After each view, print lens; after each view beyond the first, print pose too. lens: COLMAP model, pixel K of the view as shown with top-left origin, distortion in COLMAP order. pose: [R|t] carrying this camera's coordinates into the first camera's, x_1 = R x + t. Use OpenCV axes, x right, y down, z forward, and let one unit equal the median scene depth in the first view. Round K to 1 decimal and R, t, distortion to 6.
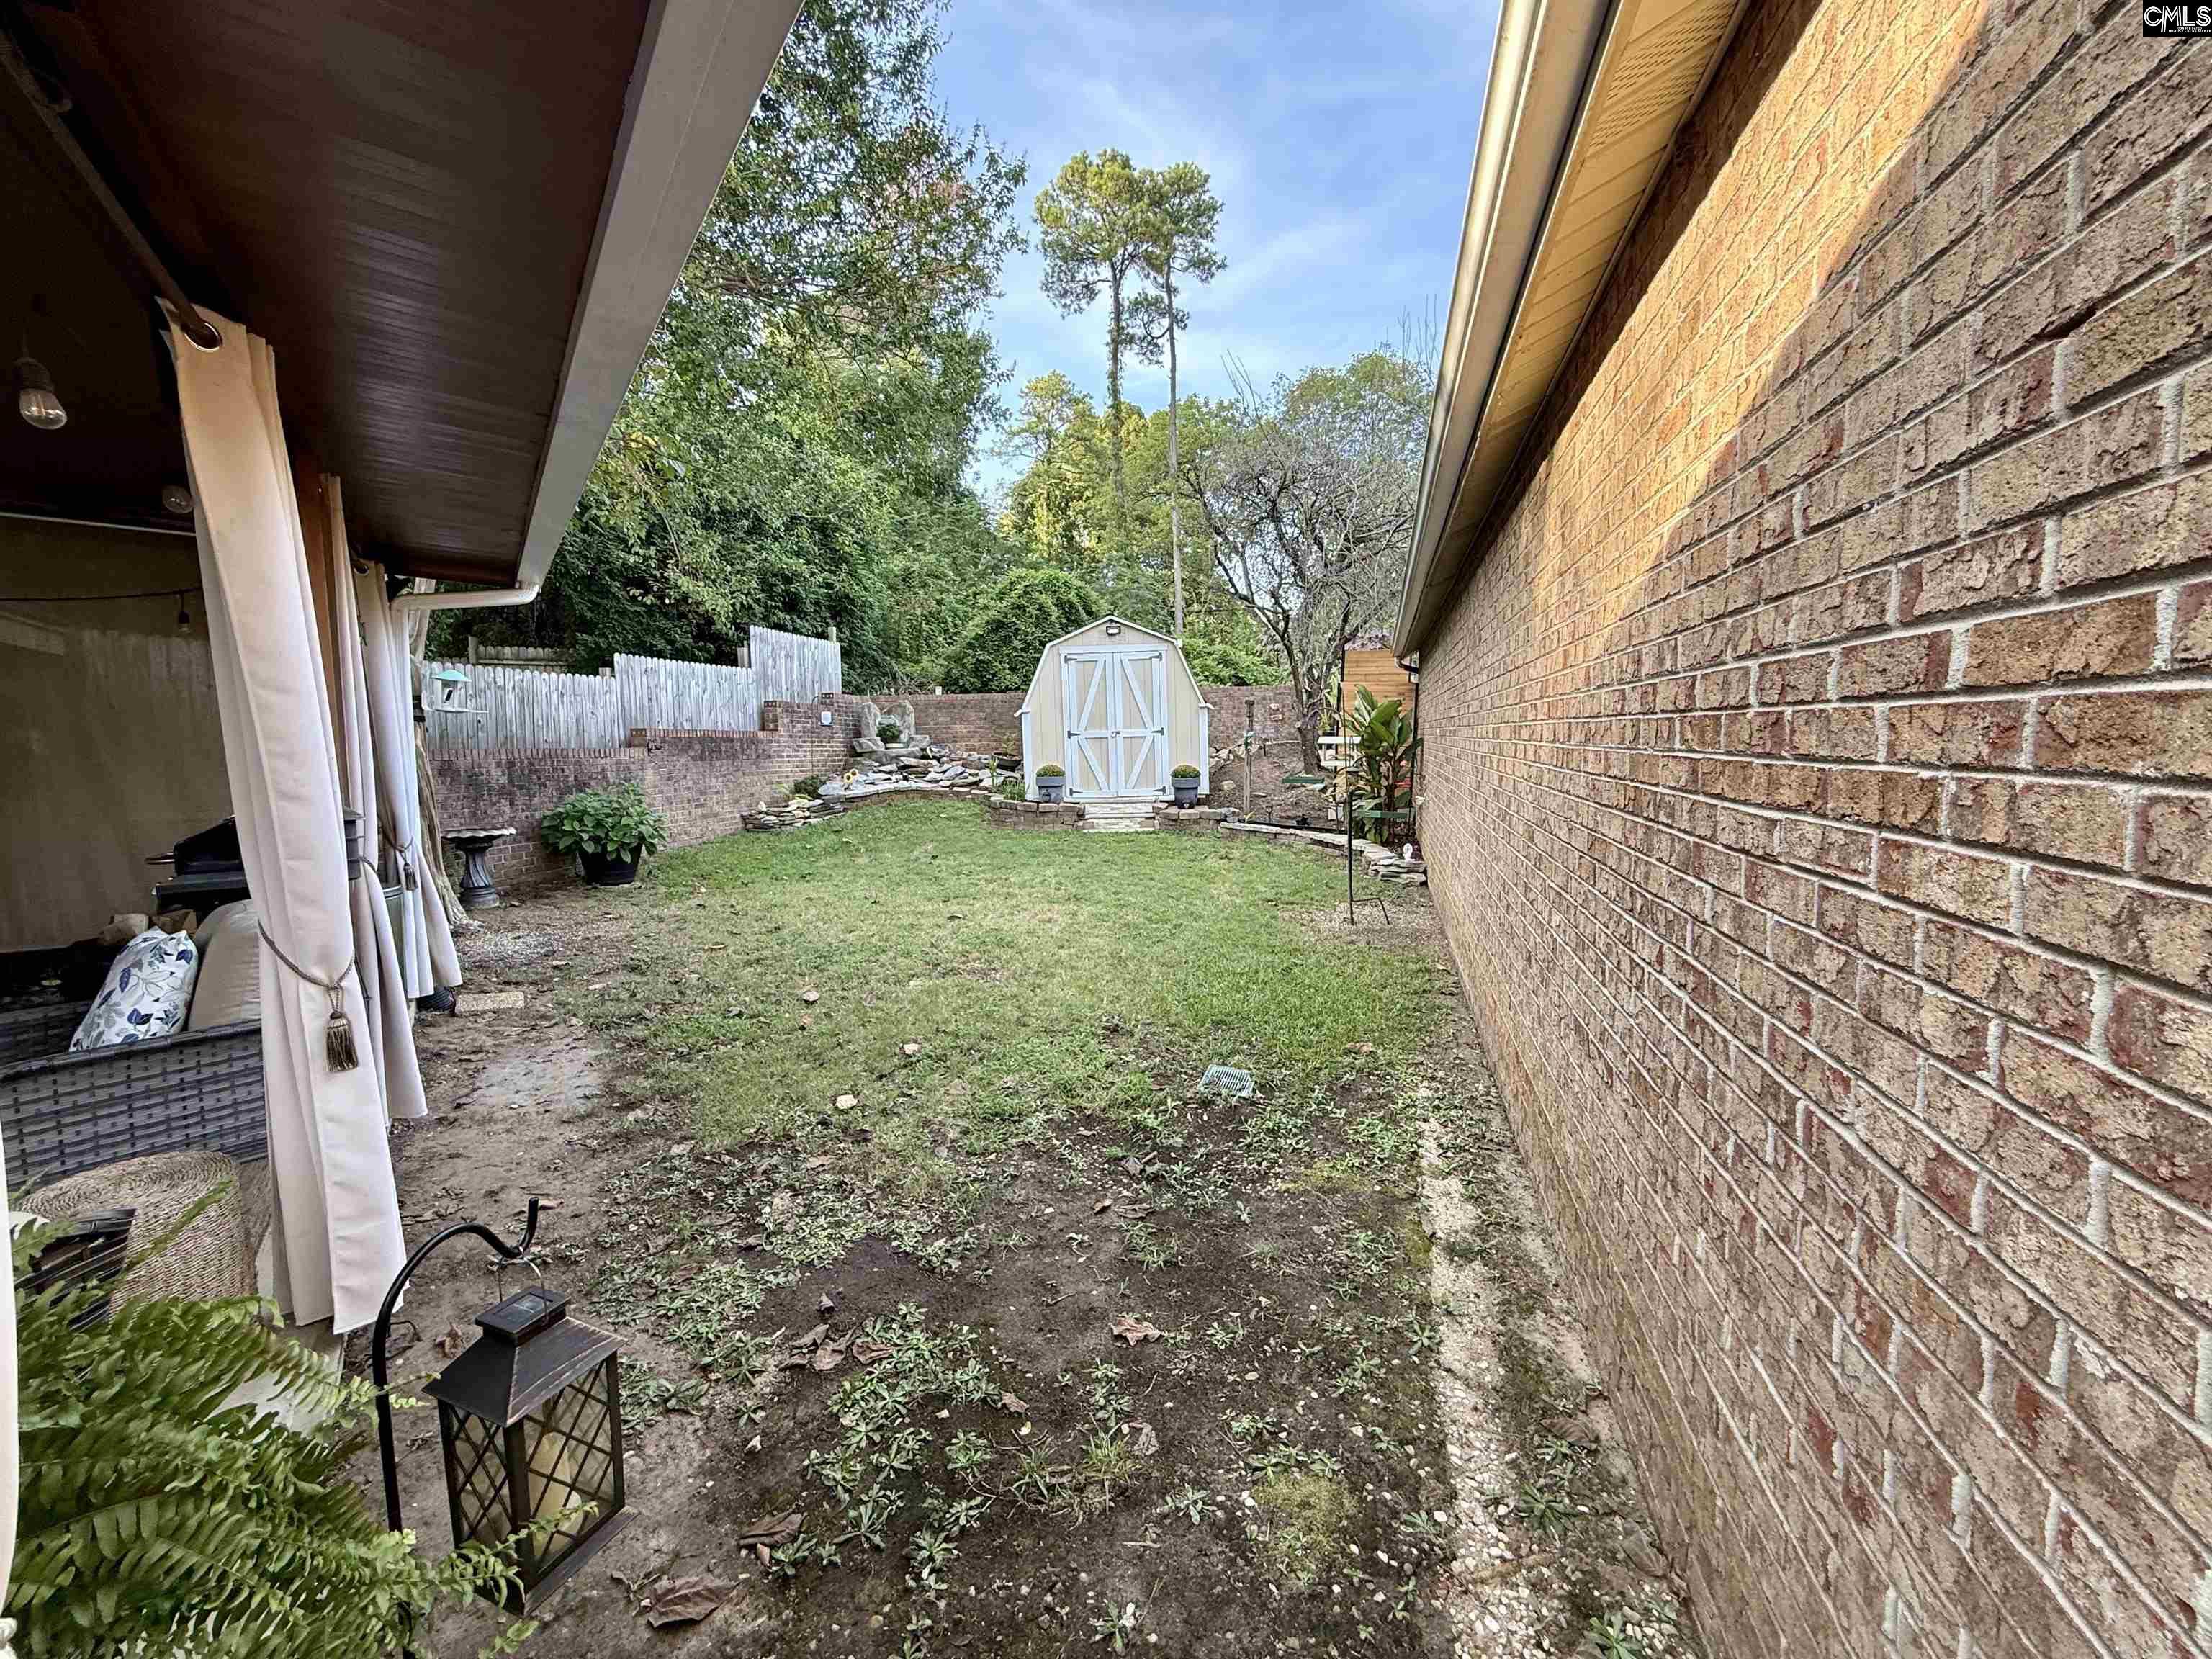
lens RADIAL K [[882.5, 0, 1099.9], [0, 882.5, 826.8], [0, 0, 1]] dist [0.001150, 0.000187]
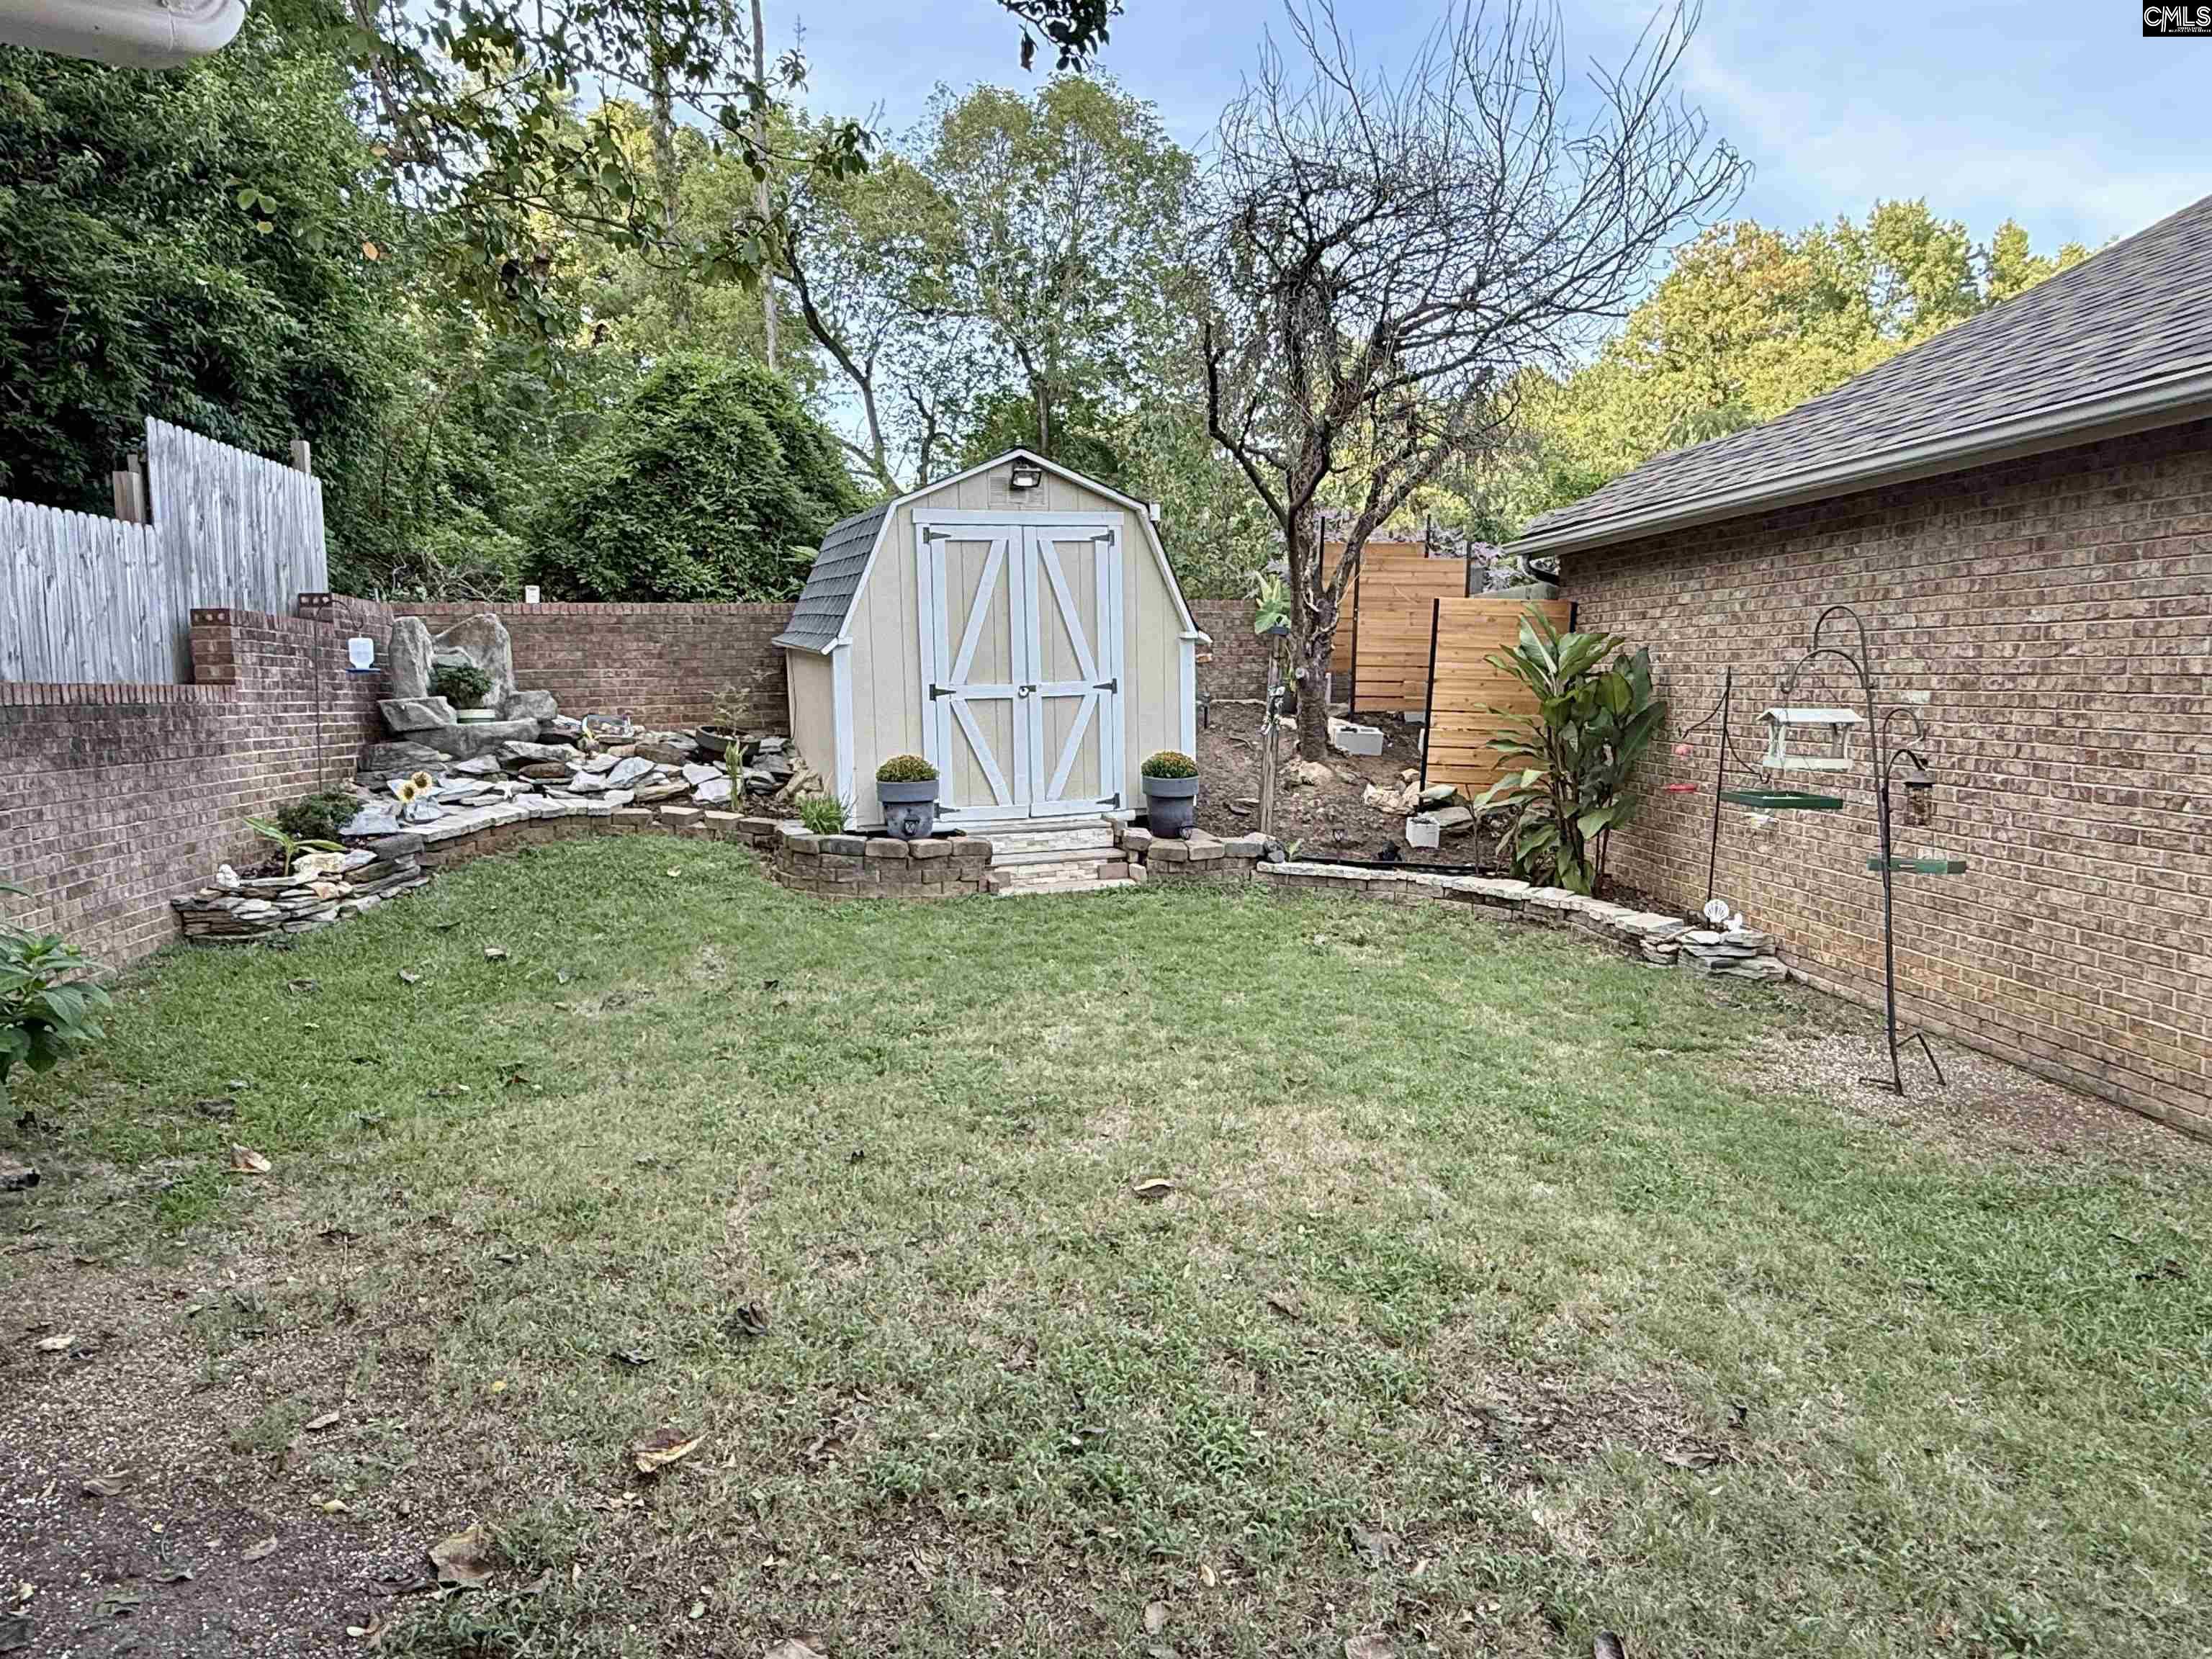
lens RADIAL K [[1381.5, 0, 1108.8], [0, 1381.5, 831.6], [0, 0, 1]] dist [-0.002917, -0.000886]
pose [[0.924279, -0.038542, 0.379767, -0.237407], [0.035668, 0.999257, 0.014606, -0.036076], [-0.380048, 0.000046, 0.924967, 0.265636]]
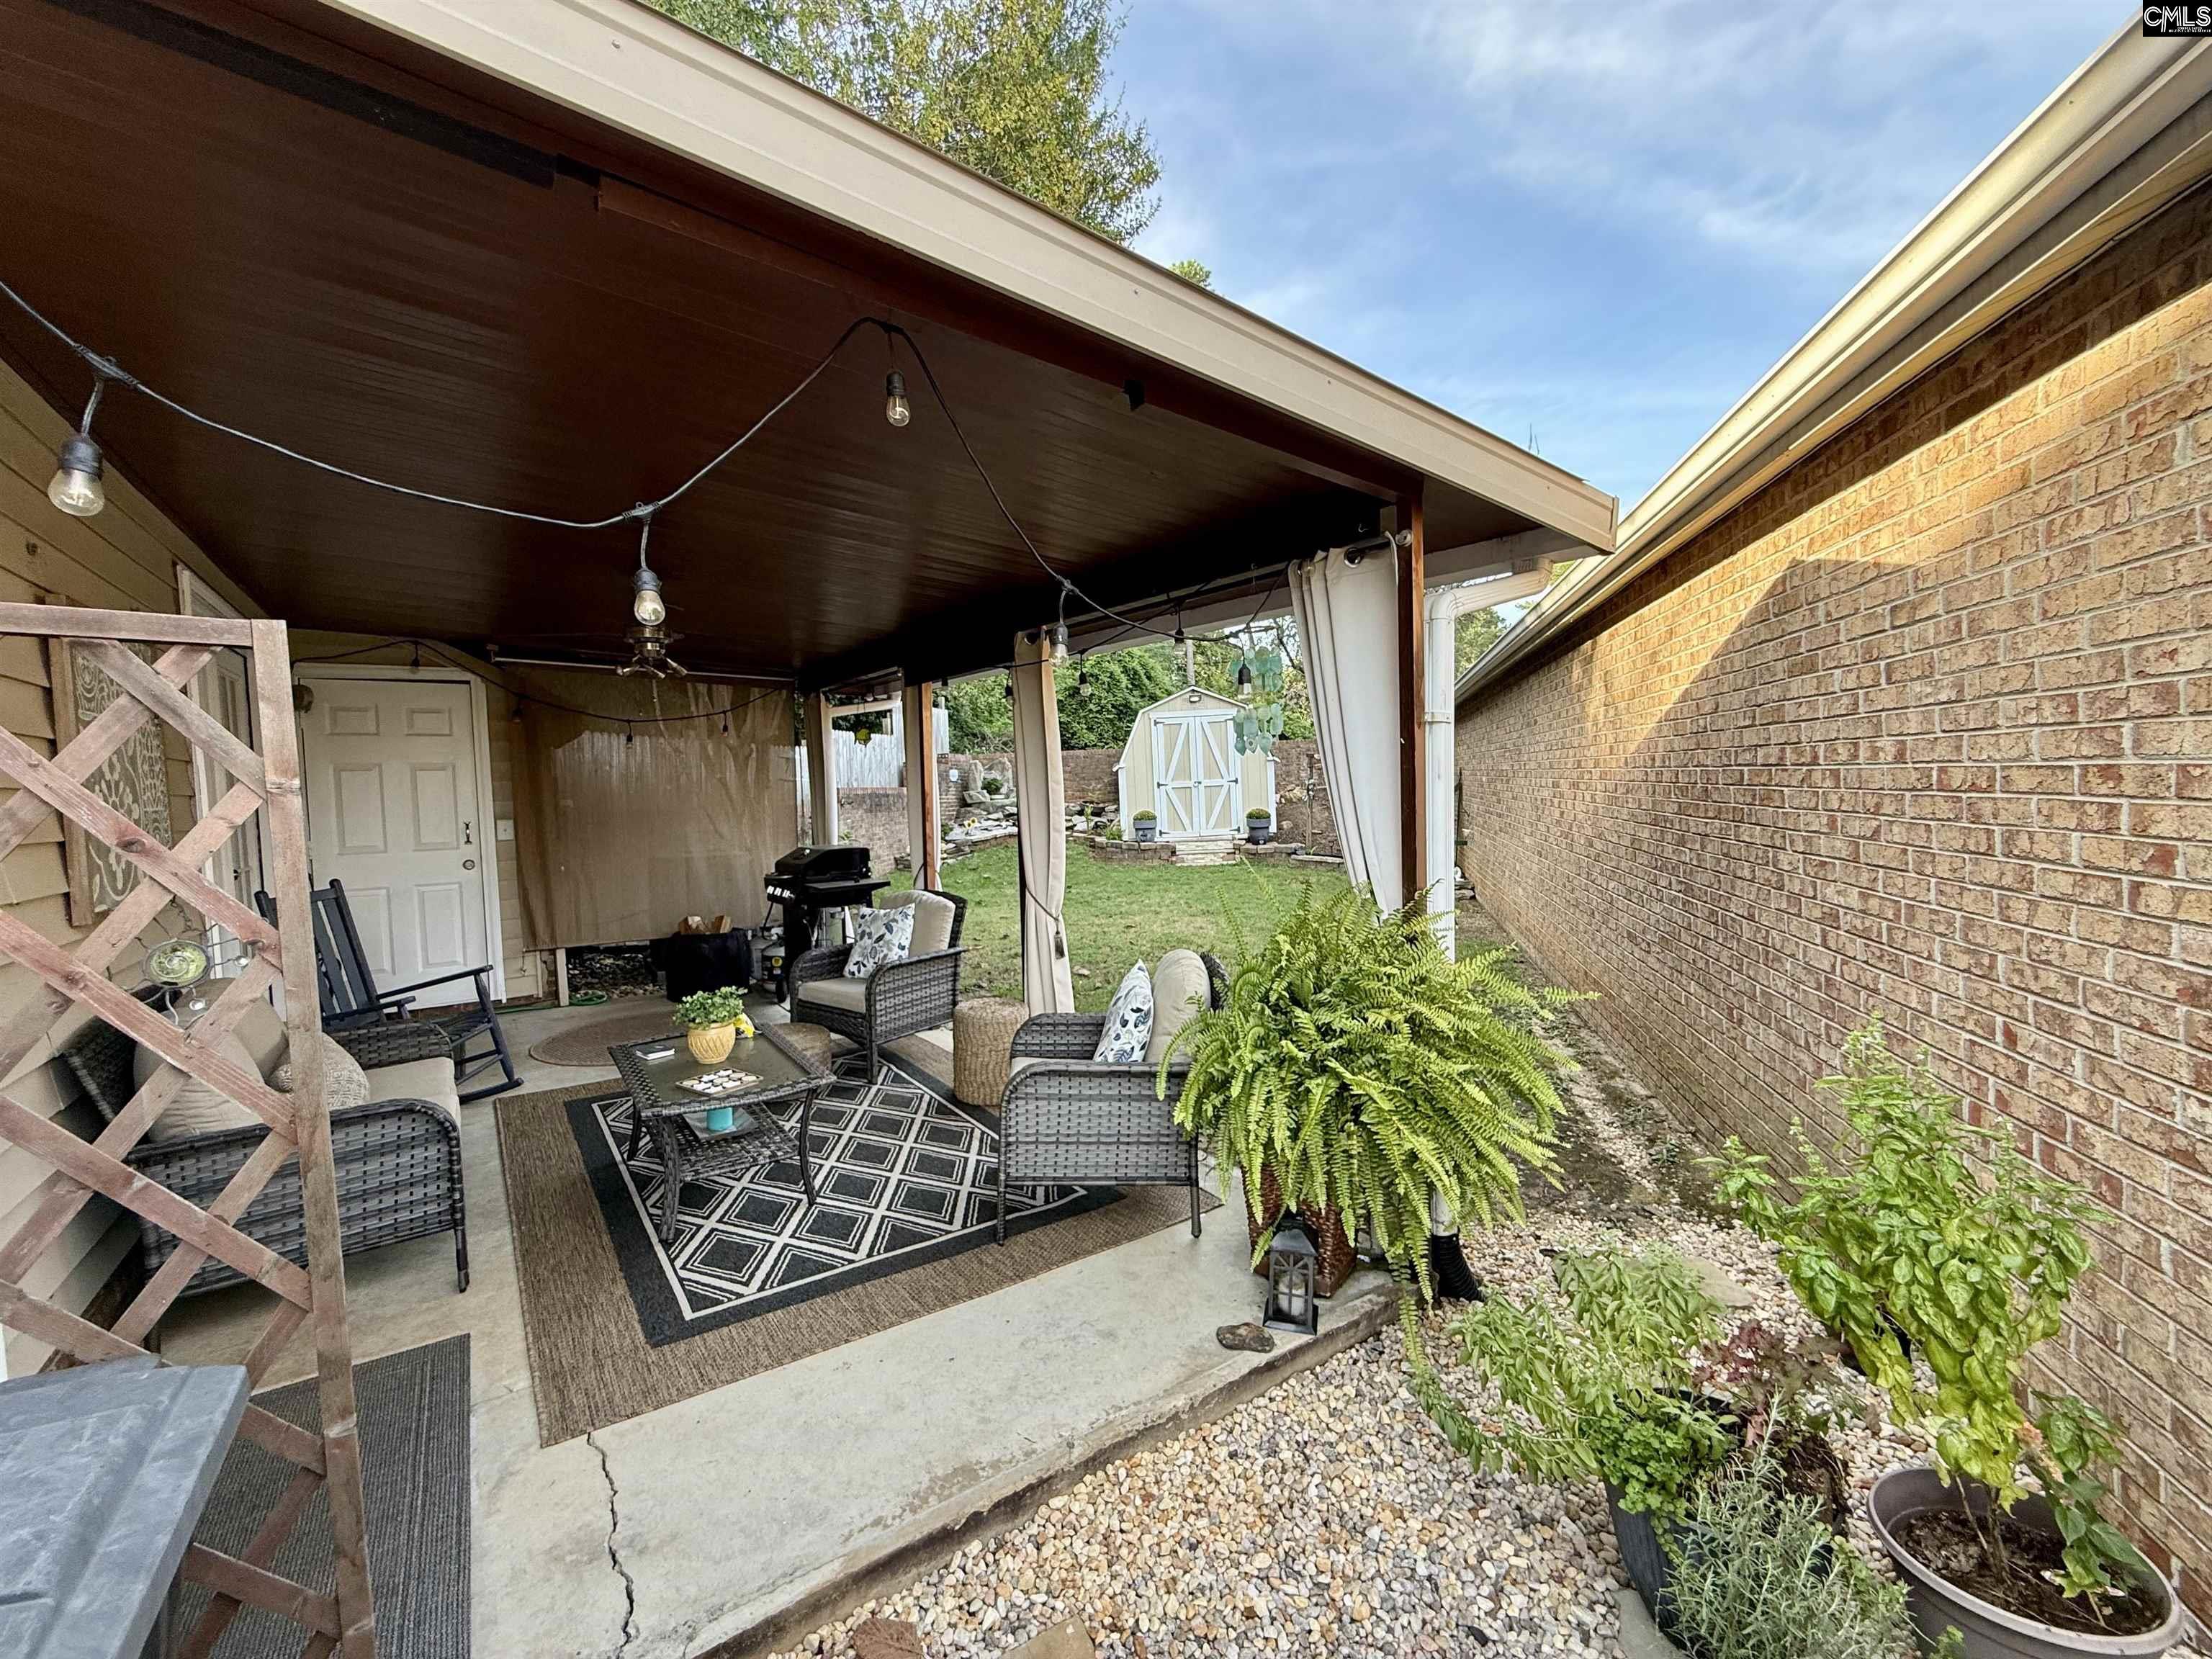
lens RADIAL K [[882.5, 0, 1101.3], [0, 882.5, 829.3], [0, 0, 1]] dist [0.001150, 0.000187]
pose [[0.999711, -0.020298, 0.012908, -0.129432], [0.020898, 0.998620, -0.048183, 0.011384], [-0.011913, 0.048439, 0.998755, -0.191118]]
